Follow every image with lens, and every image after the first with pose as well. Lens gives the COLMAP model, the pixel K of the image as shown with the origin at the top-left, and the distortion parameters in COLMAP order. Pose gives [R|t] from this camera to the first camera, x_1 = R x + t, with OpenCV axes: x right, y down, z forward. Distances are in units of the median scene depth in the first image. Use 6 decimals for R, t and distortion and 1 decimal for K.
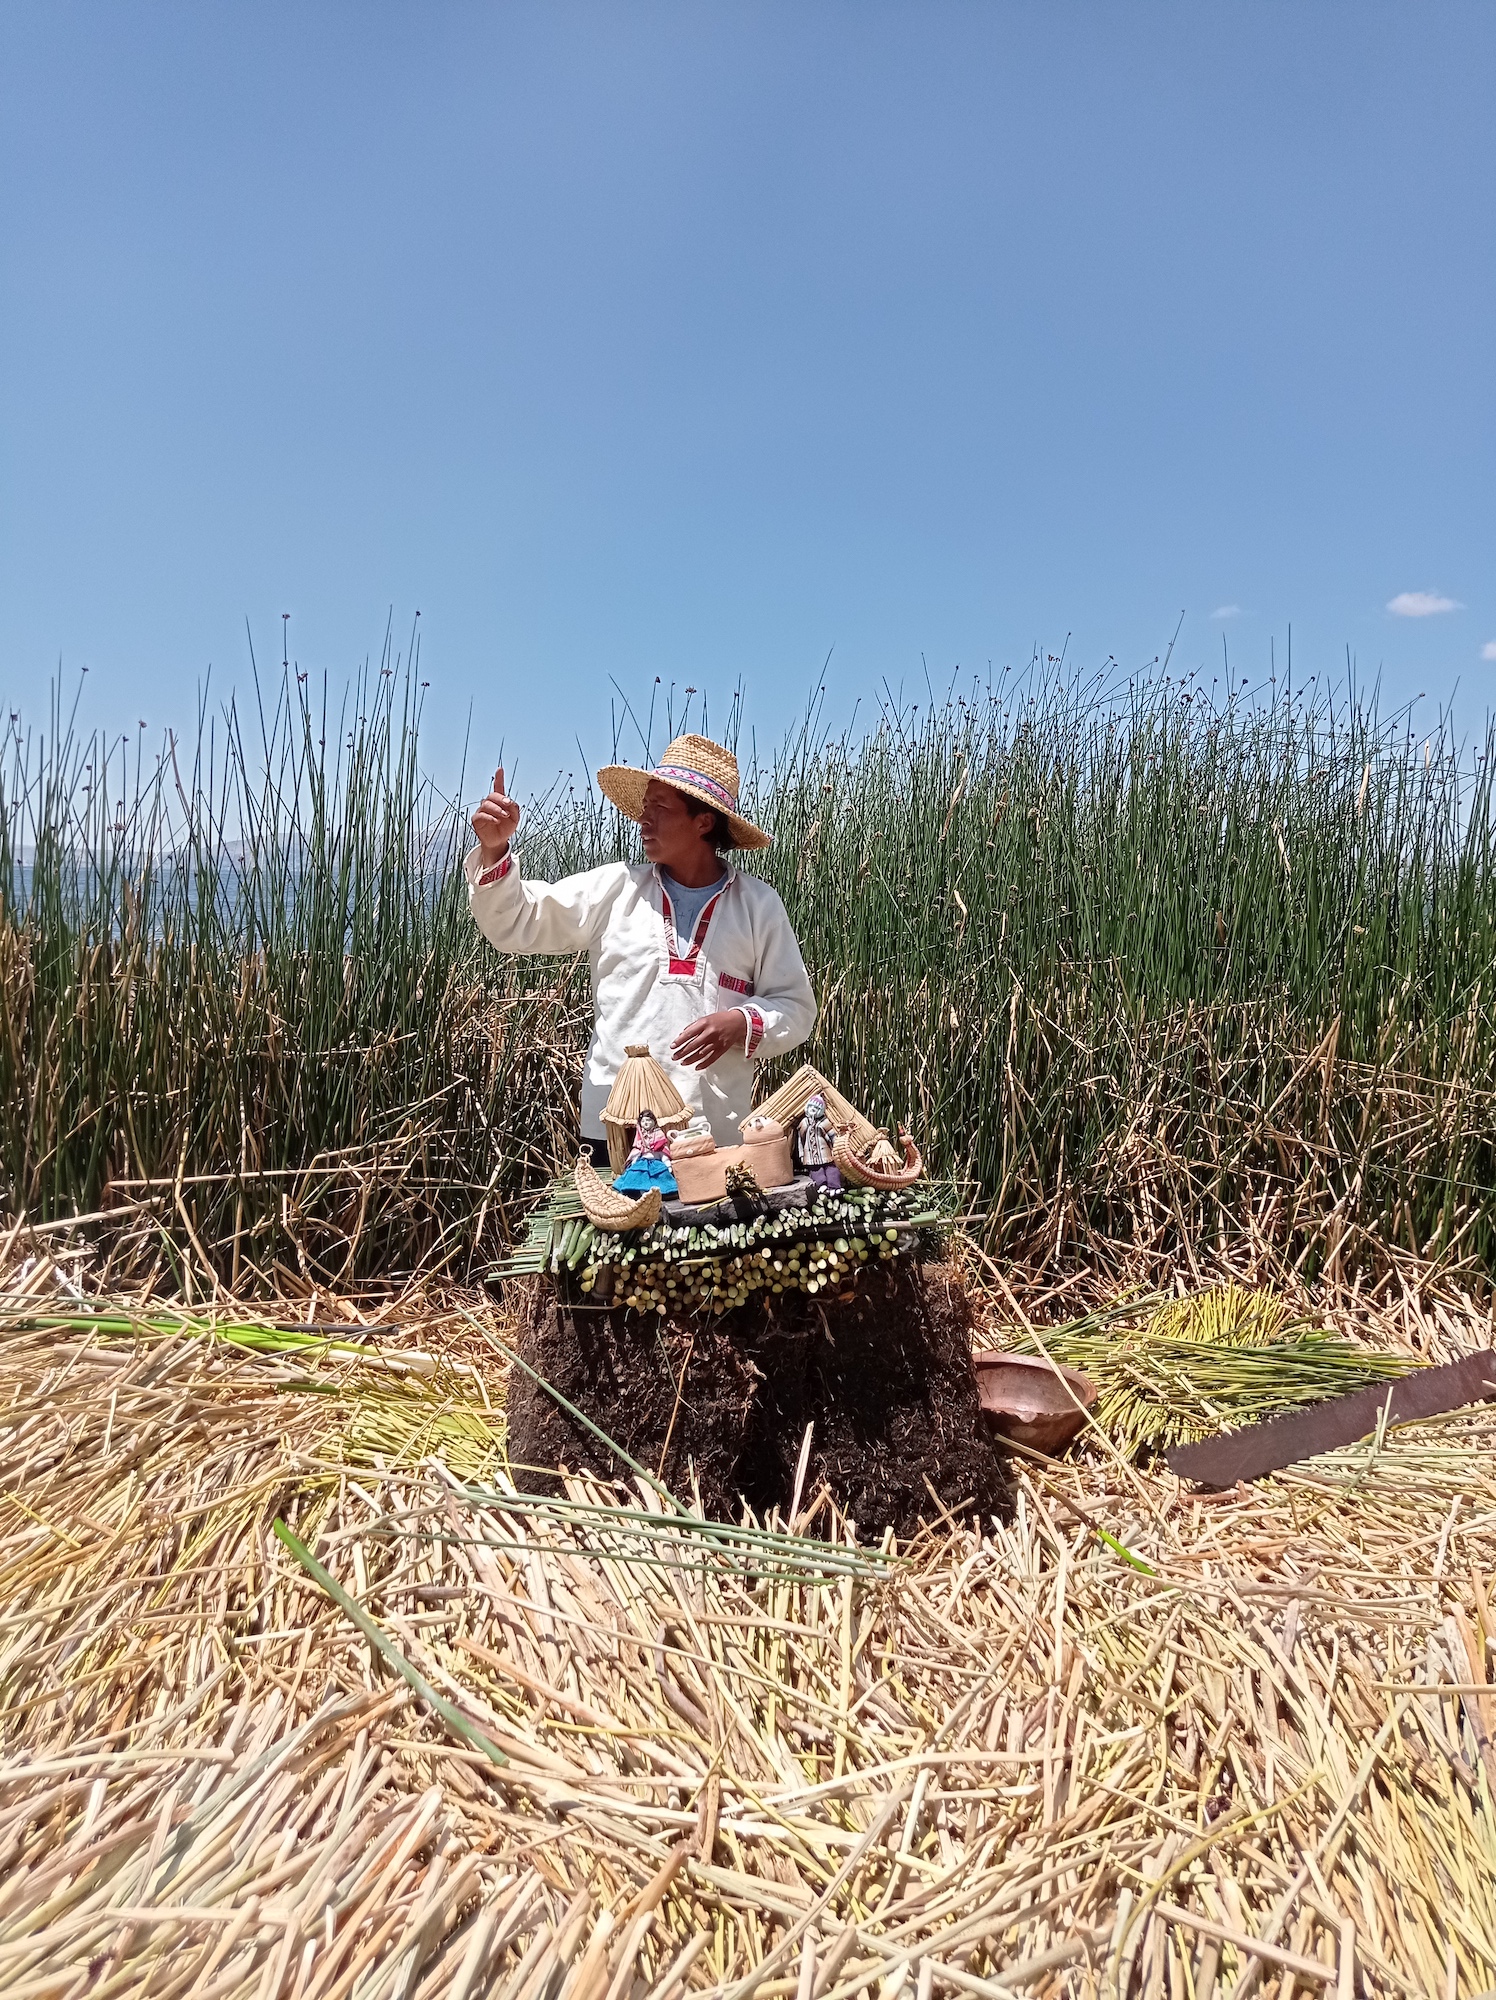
lens RADIAL K [[1399.9, 0, 701.3], [0, 1399.9, 1001.3], [0, 0, 1]] dist [0.092241, -0.000210]
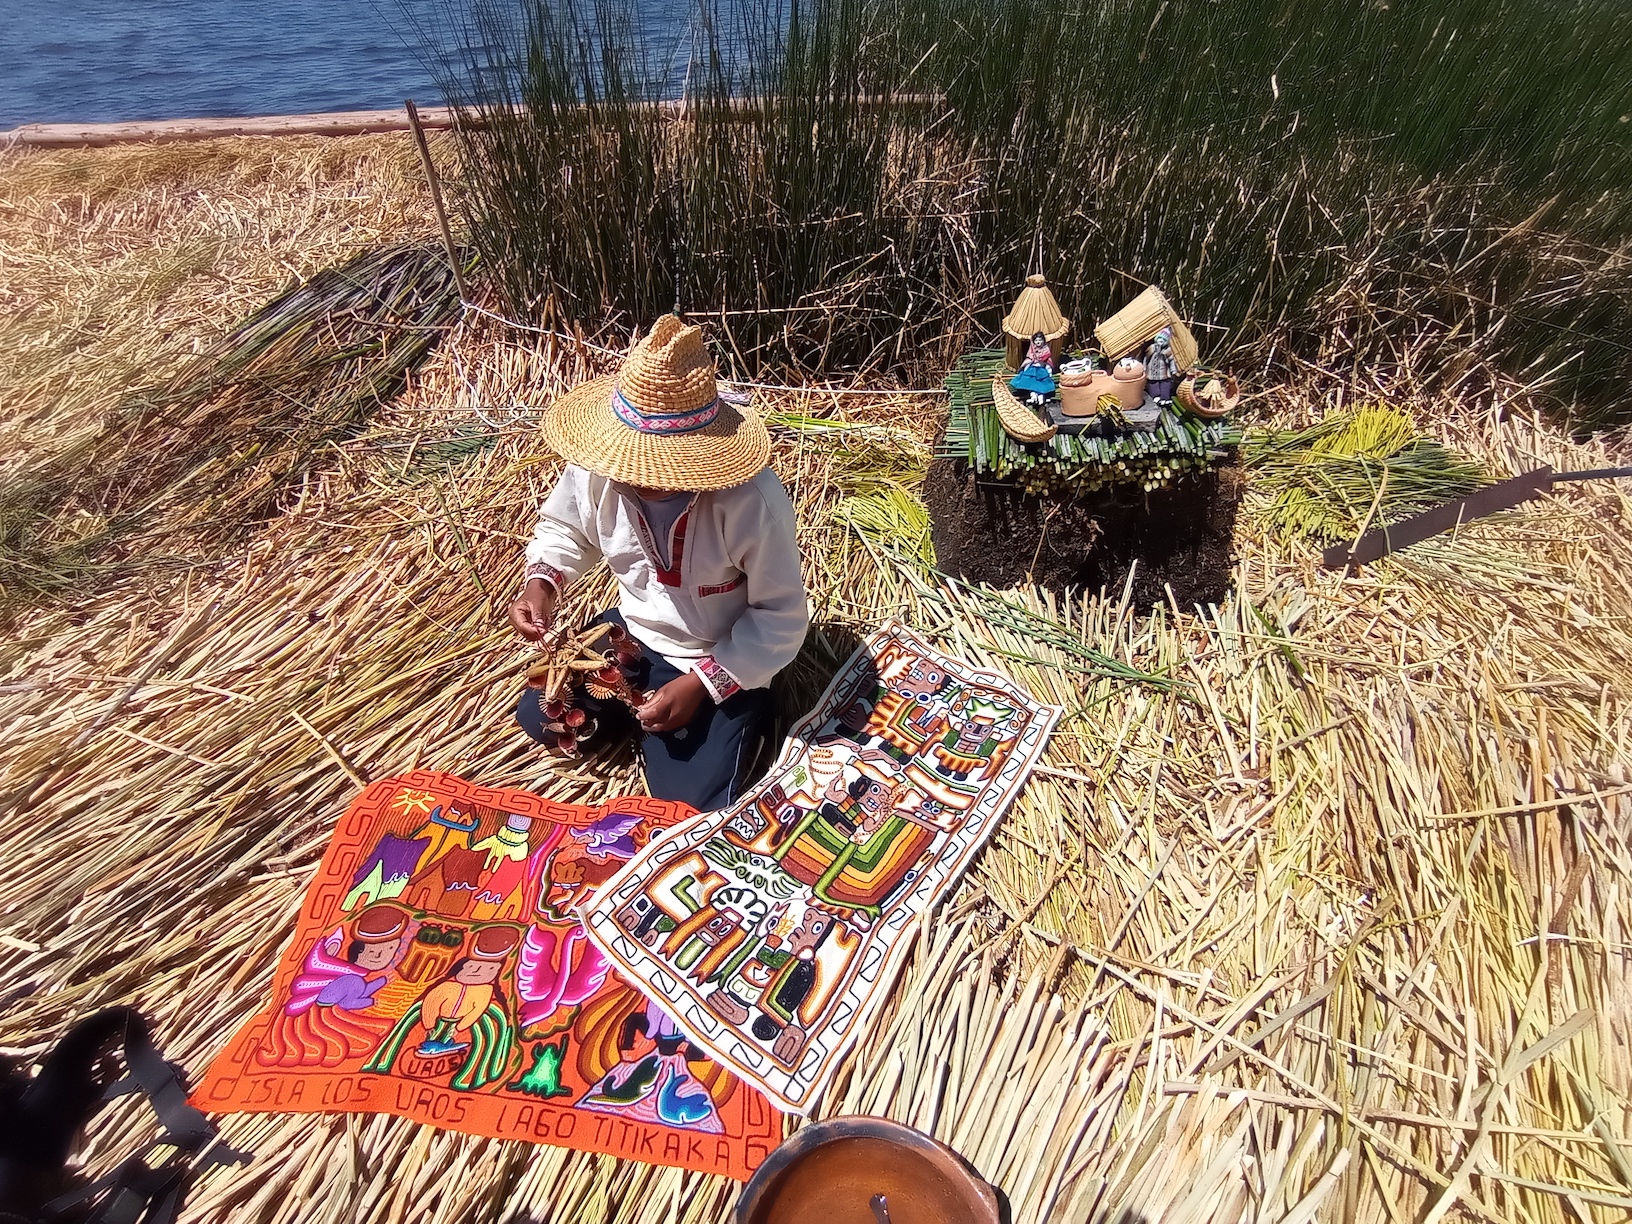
lens RADIAL K [[733.9, 0, 816.0], [0, 733.9, 612.0], [0, 0, 1]] dist [-0.048993, 0.024576]
pose [[0.980863, 0.101425, -0.166197, -0.126846], [0.019527, 0.798054, 0.602270, -0.168652], [0.193720, -0.593989, 0.780800, 0.215948]]
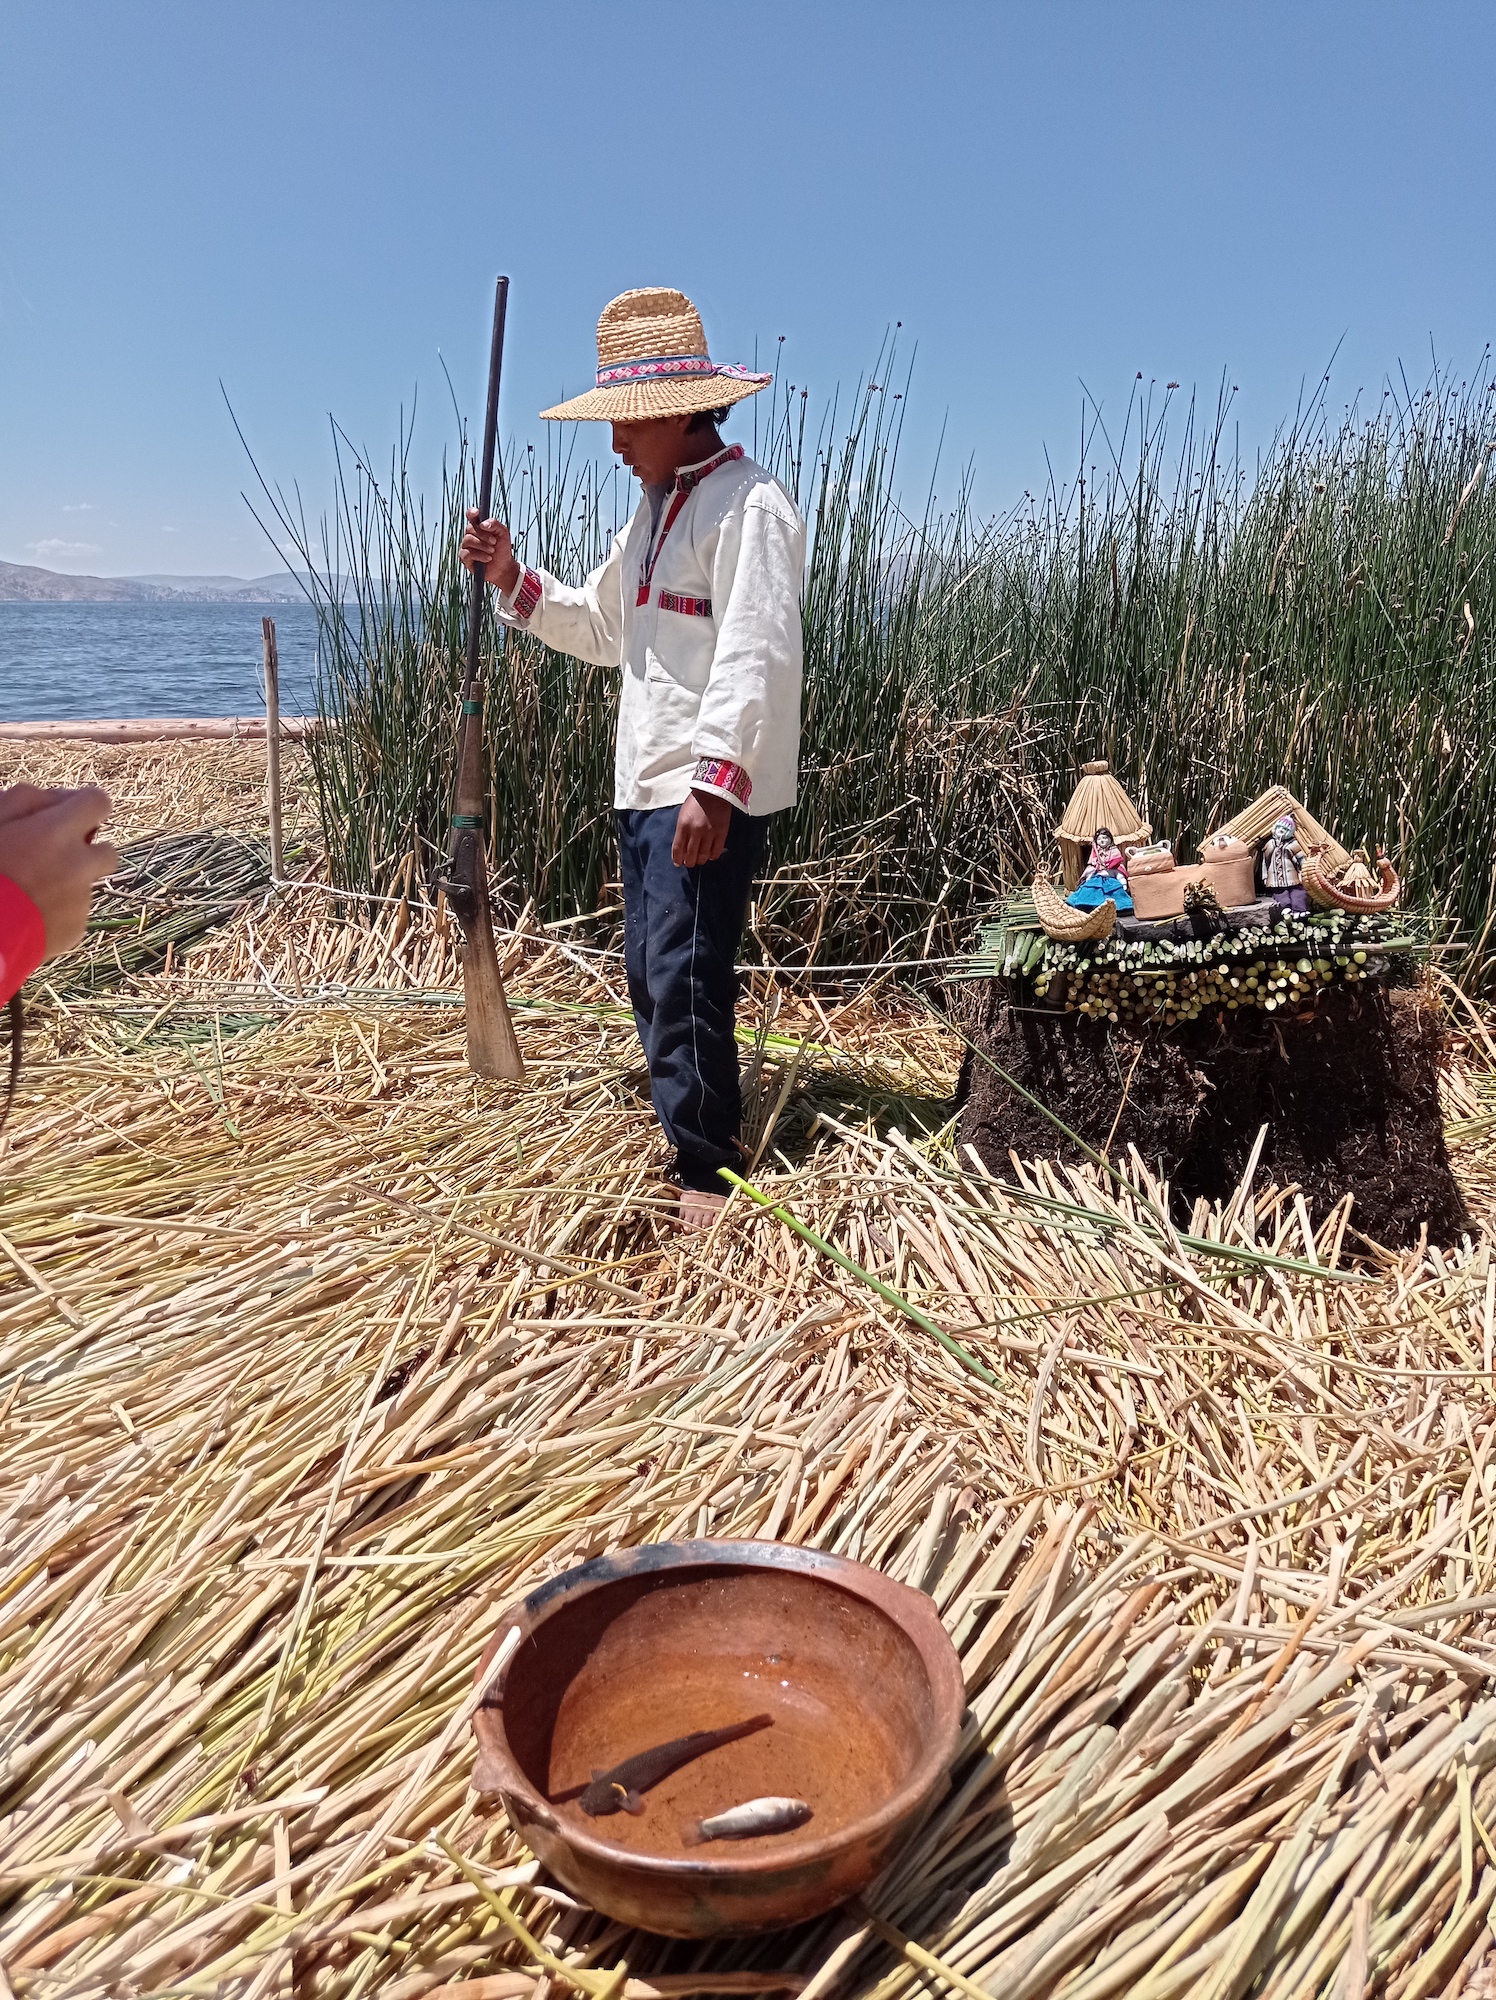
lens RADIAL K [[1392.9, 0, 746.0], [0, 1392.9, 963.5], [0, 0, 1]] dist [0.036852, -0.001008]
pose [[0.962164, 0.050106, -0.267824, -0.014292], [-0.005743, 0.986457, 0.163922, 0.011828], [0.272410, -0.156182, 0.949421, -0.045865]]
